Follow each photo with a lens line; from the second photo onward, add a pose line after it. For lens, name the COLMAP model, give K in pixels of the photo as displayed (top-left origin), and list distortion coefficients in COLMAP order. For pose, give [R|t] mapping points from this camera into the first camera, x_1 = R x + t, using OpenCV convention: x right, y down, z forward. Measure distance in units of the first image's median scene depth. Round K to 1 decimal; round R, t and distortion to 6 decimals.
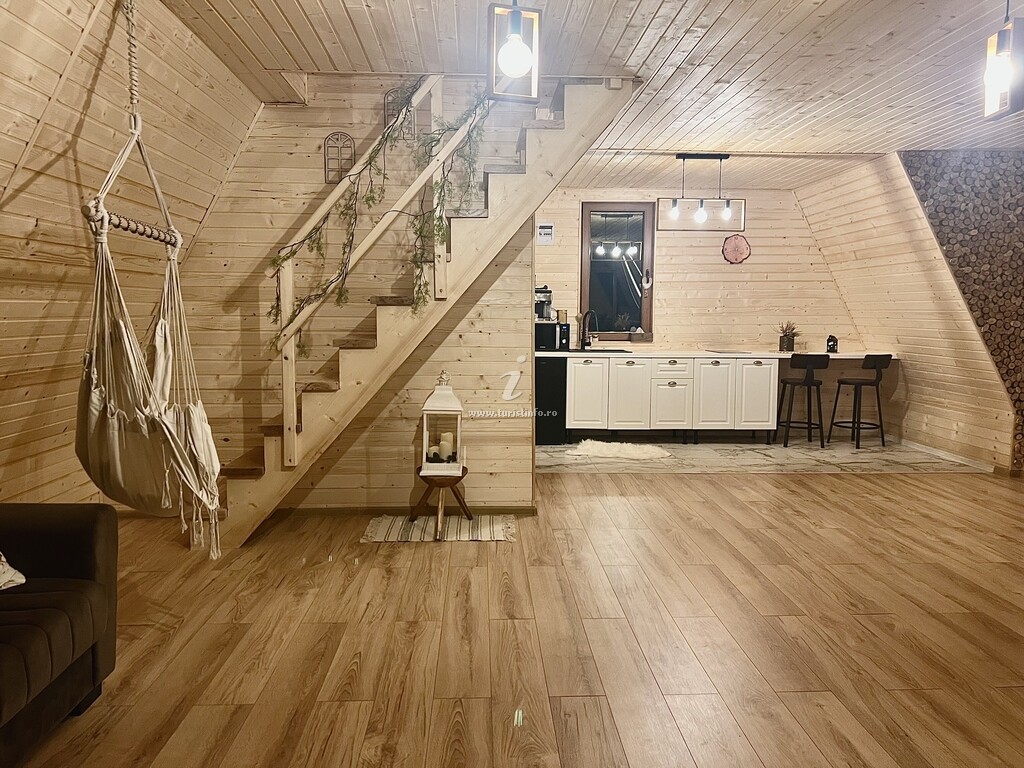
lens RADIAL K [[768.9, 0, 508.1], [0, 768.9, 377.2], [0, 0, 1]] dist [0.013794, -0.014995]
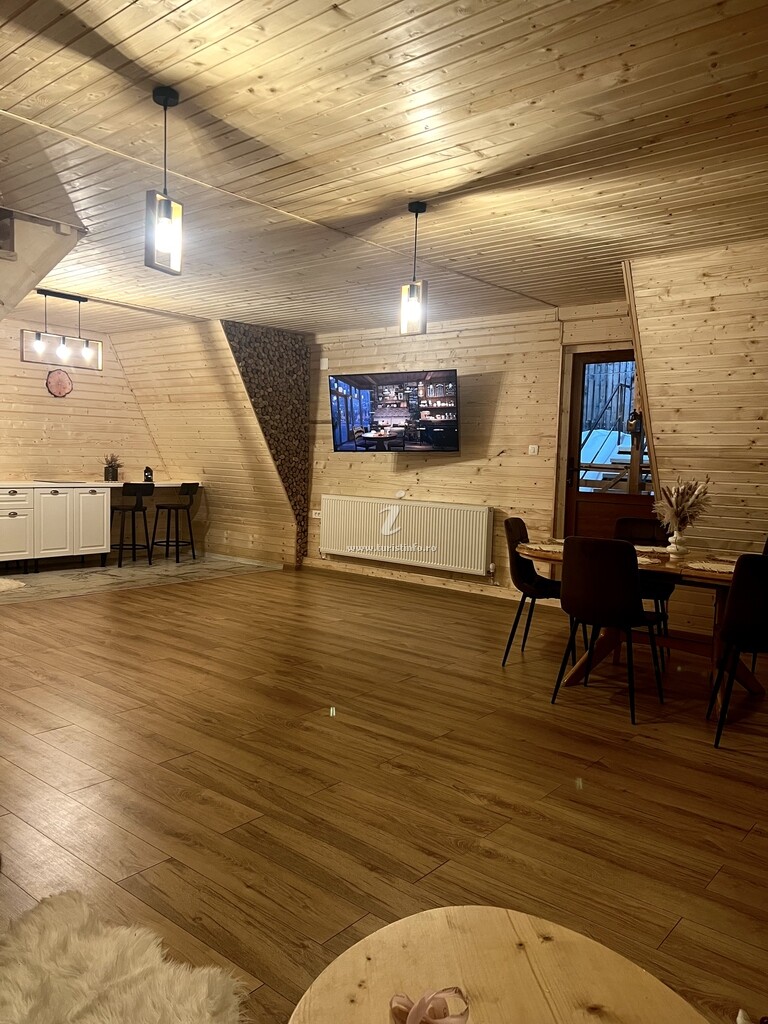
lens RADIAL K [[768.9, 0, 385.0], [0, 768.9, 522.0], [0, 0, 1]] dist [0.013794, -0.014995]
pose [[0.664696, -0.047196, 0.745622, -0.233861], [0.035496, 0.998871, 0.031582, 0.004587], [-0.746270, 0.005474, 0.665621, -0.026391]]
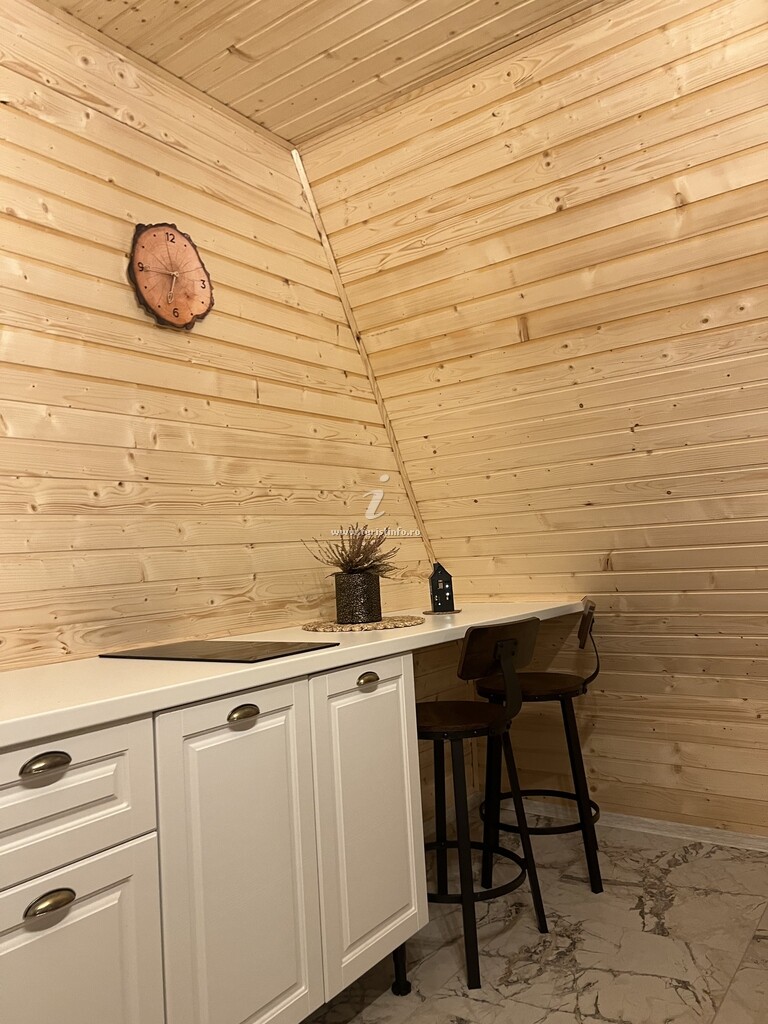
lens RADIAL K [[768.9, 0, 383.8], [0, 768.9, 528.7], [0, 0, 1]] dist [0.013794, -0.014995]
pose [[0.616534, -0.011176, 0.787249, 0.145749], [0.127361, 0.988146, -0.085715, -0.050417], [-0.776959, 0.153112, 0.610649, 0.928551]]
